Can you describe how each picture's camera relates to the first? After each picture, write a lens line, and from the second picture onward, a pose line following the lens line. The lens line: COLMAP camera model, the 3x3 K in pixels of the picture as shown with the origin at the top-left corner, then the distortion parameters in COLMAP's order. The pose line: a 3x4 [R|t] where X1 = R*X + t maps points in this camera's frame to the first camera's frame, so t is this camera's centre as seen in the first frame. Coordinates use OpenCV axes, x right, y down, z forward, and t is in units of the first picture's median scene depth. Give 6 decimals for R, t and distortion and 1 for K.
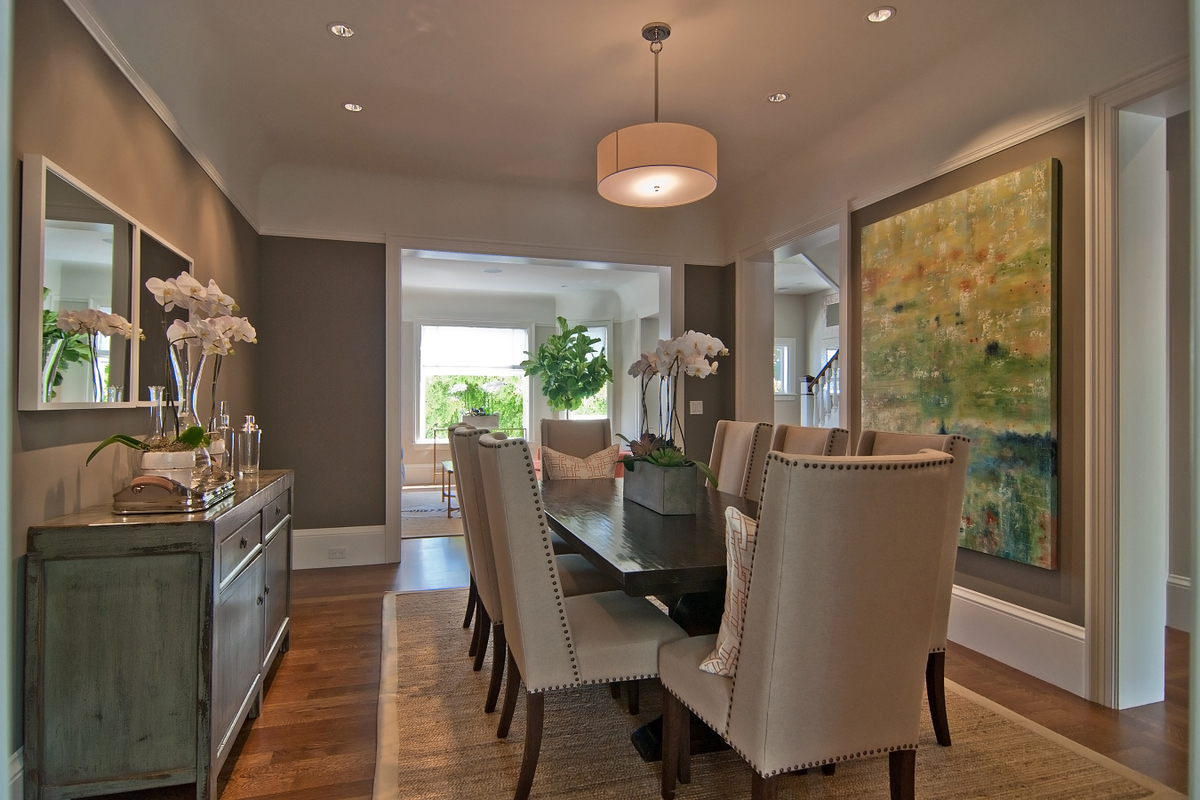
lens RADIAL K [[628.6, 0, 595.2], [0, 628.6, 409.0], [0, 0, 1]] dist [-0.002555, -0.000180]
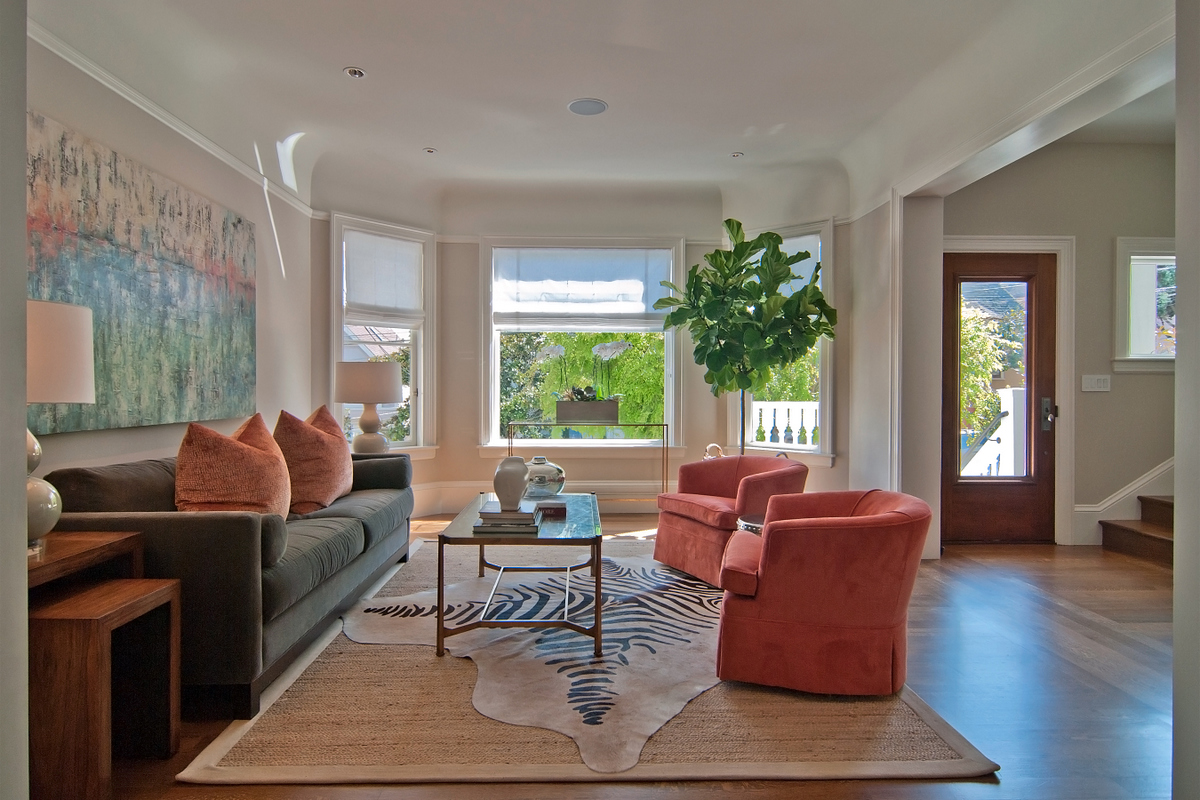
lens RADIAL K [[628.6, 0, 595.2], [0, 628.6, 409.0], [0, 0, 1]] dist [-0.002555, -0.000180]
pose [[0.962711, 0.008506, -0.270398, -0.020393], [-0.002161, 0.999715, 0.023754, 0.004303], [0.270524, -0.022284, 0.962455, 0.457356]]
